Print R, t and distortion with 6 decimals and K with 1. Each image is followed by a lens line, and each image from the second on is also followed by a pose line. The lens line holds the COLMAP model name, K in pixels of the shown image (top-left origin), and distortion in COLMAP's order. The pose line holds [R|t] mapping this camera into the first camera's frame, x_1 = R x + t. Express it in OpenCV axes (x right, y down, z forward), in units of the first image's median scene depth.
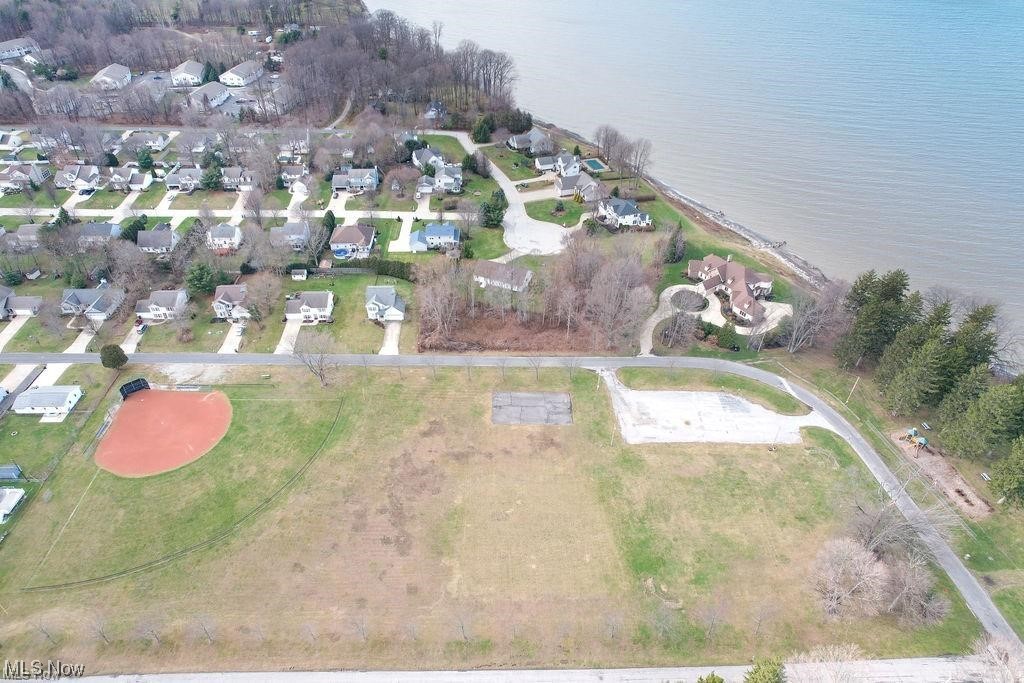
lens RADIAL K [[655.2, 0, 512.0], [0, 655.2, 341.5], [0, 0, 1]] dist [-0.074964, 0.071490]
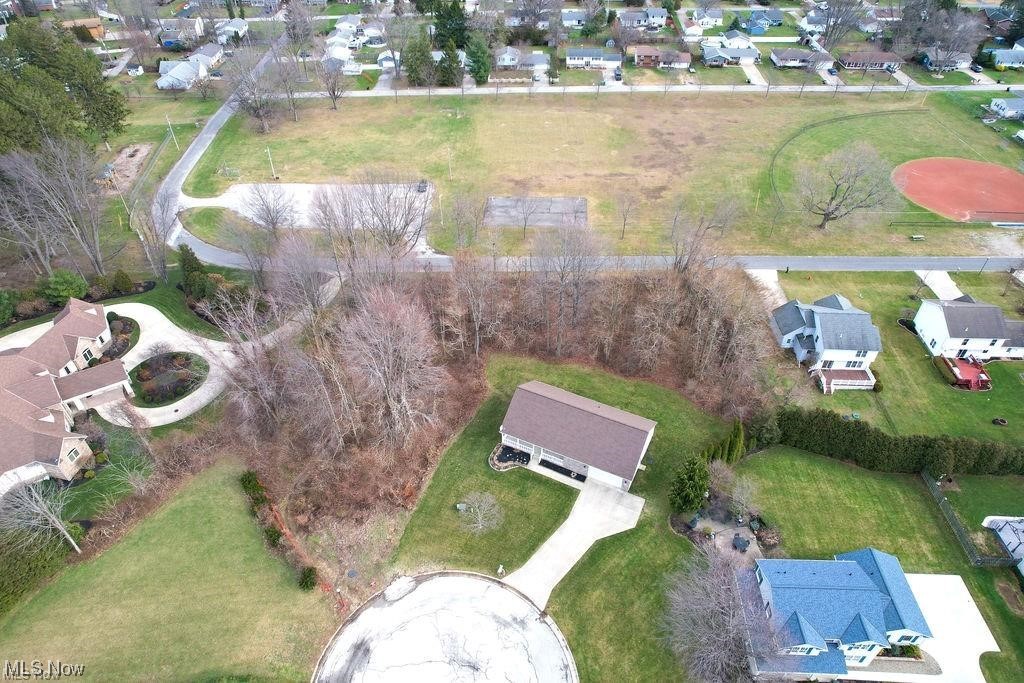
lens RADIAL K [[655.2, 0, 512.0], [0, 655.2, 341.5], [0, 0, 1]] dist [-0.074964, 0.071490]
pose [[-0.997256, -0.056218, 0.048165, 0.012265], [0.035311, 0.210615, 0.976931, -0.598604], [-0.065065, 0.975951, -0.208052, 1.257611]]
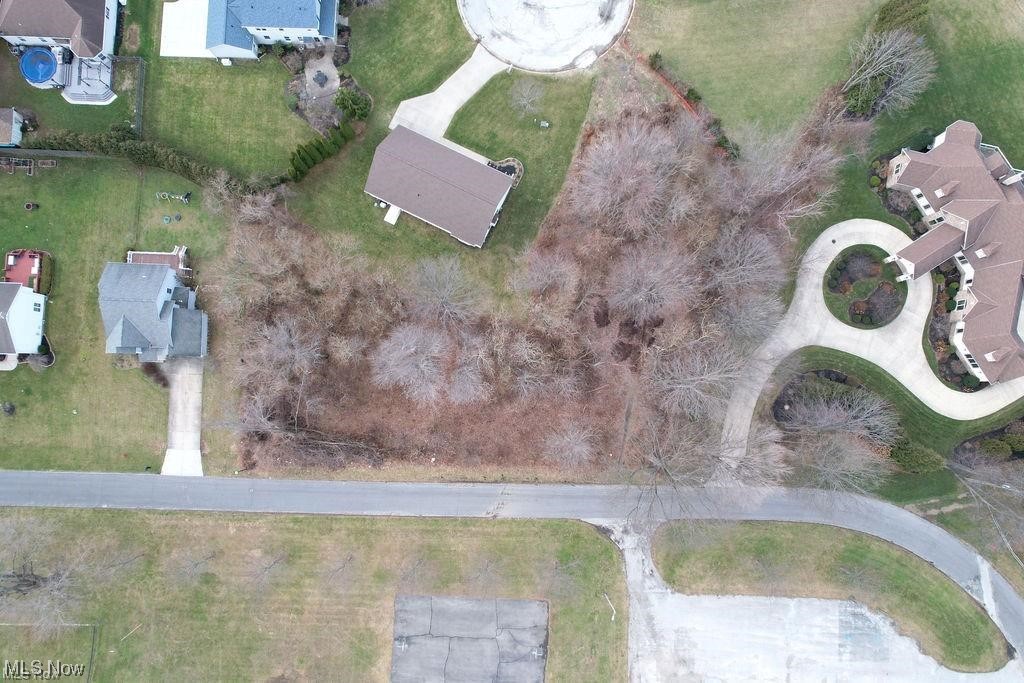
lens RADIAL K [[655.2, 0, 512.0], [0, 655.2, 341.5], [0, 0, 1]] dist [-0.074964, 0.071490]
pose [[0.997939, 0.064031, -0.004307, 0.048306], [-0.039289, 0.662640, 0.747907, -0.421130], [0.050743, -0.746196, 0.663790, 0.803696]]
